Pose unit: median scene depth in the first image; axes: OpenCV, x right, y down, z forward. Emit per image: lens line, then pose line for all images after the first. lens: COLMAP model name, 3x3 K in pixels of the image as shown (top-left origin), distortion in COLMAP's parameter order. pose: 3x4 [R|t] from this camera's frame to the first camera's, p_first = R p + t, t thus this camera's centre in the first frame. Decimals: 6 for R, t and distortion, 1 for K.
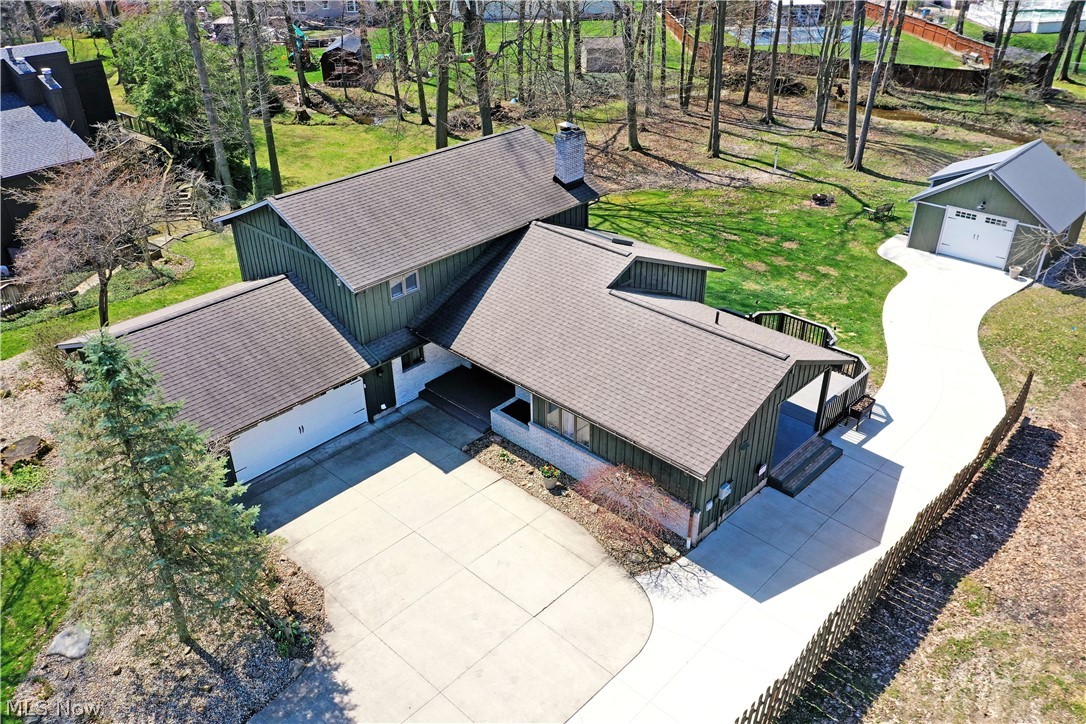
lens RADIAL K [[864.1, 0, 538.7], [0, 864.1, 360.3], [0, 0, 1]] dist [0.019872, 0.000118]
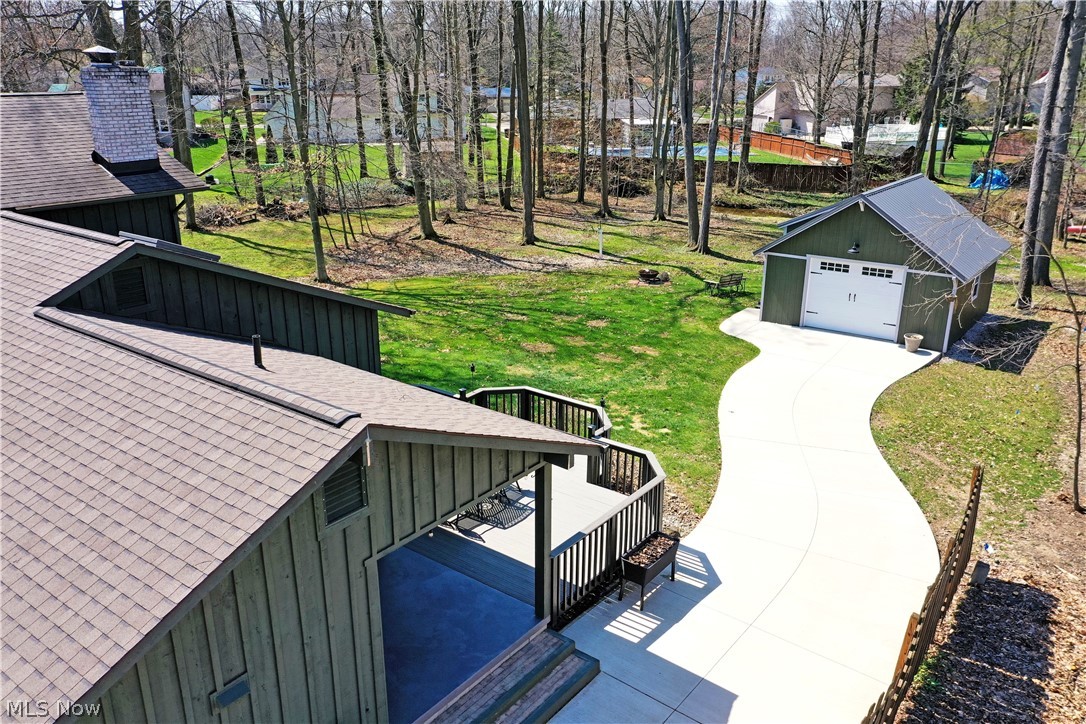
lens RADIAL K [[864.1, 0, 538.7], [0, 864.1, 360.3], [0, 0, 1]] dist [0.019872, 0.000118]
pose [[0.994246, -0.026878, 0.103692, 0.190300], [0.046136, 0.981071, -0.188070, 0.024690], [-0.096674, 0.191771, 0.976667, 0.376156]]
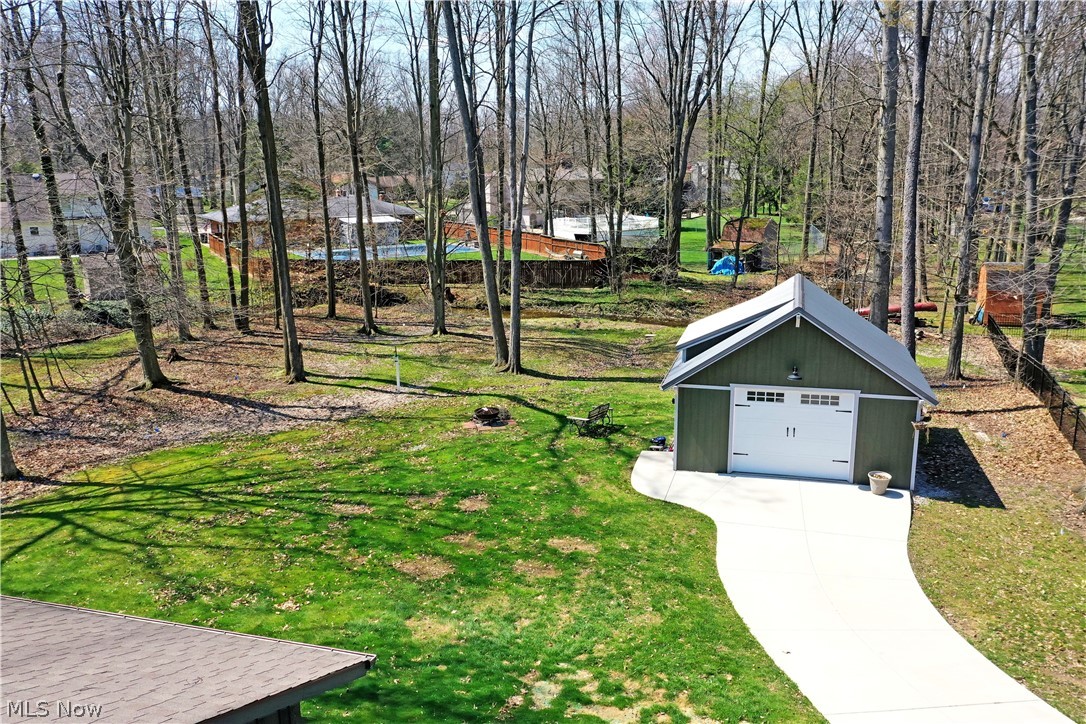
lens RADIAL K [[864.1, 0, 538.7], [0, 864.1, 360.3], [0, 0, 1]] dist [0.019872, 0.000118]
pose [[0.890349, -0.105858, 0.442801, 0.125629], [0.230854, 0.943259, -0.238683, -0.093422], [-0.392409, 0.314734, 0.864267, 0.590305]]
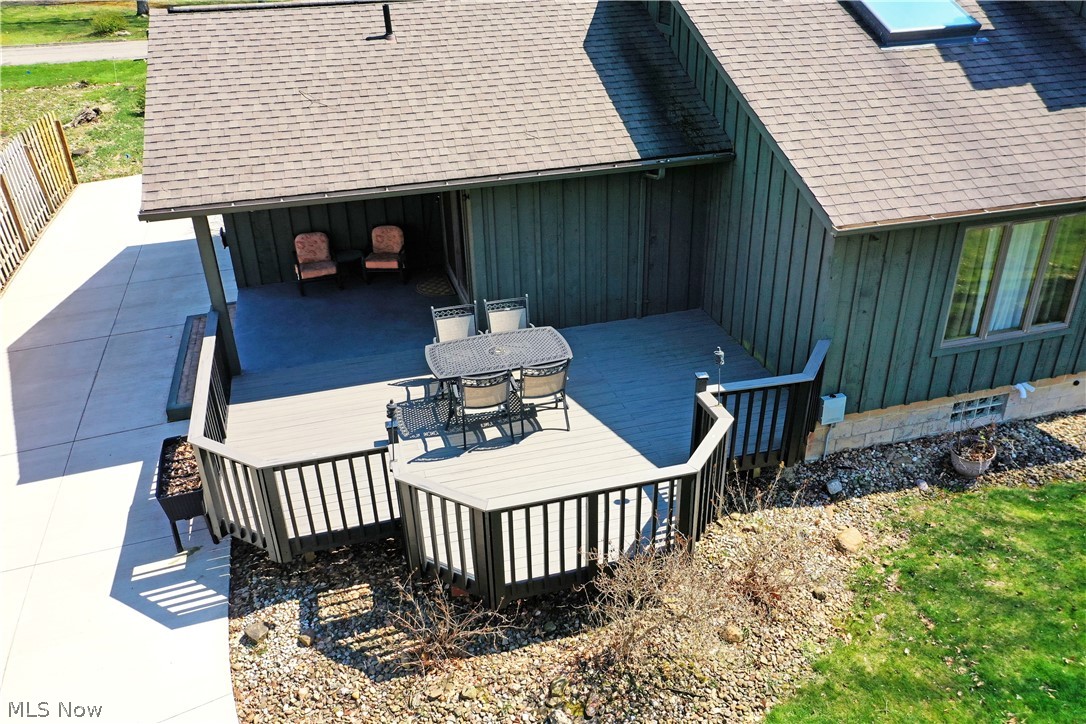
lens RADIAL K [[864.1, 0, 538.7], [0, 864.1, 360.3], [0, 0, 1]] dist [0.019872, 0.000118]
pose [[-0.519651, 0.428257, -0.739296, 0.376269], [-0.399864, 0.642778, 0.653411, -0.171642], [0.755031, 0.635164, -0.162775, 0.803040]]
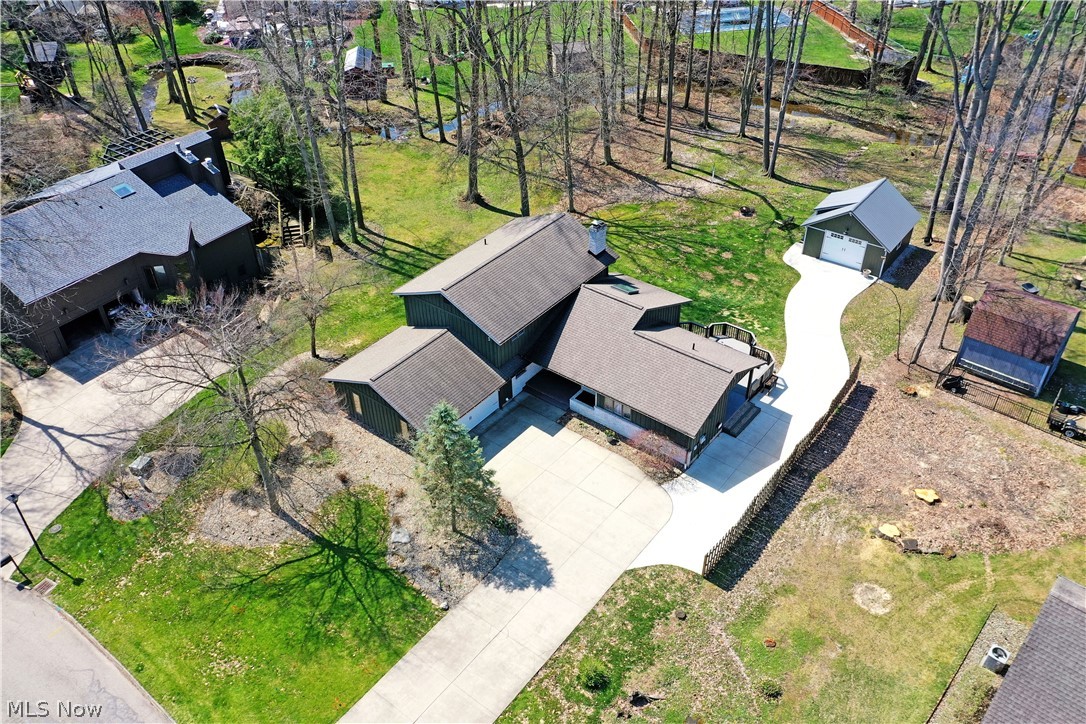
lens RADIAL K [[864.1, 0, 538.7], [0, 864.1, 360.3], [0, 0, 1]] dist [0.019872, 0.000118]
pose [[0.995497, -0.064058, 0.069870, -0.168278], [0.054909, 0.990535, 0.125796, -0.175882], [-0.077267, -0.121393, 0.989593, -0.536958]]
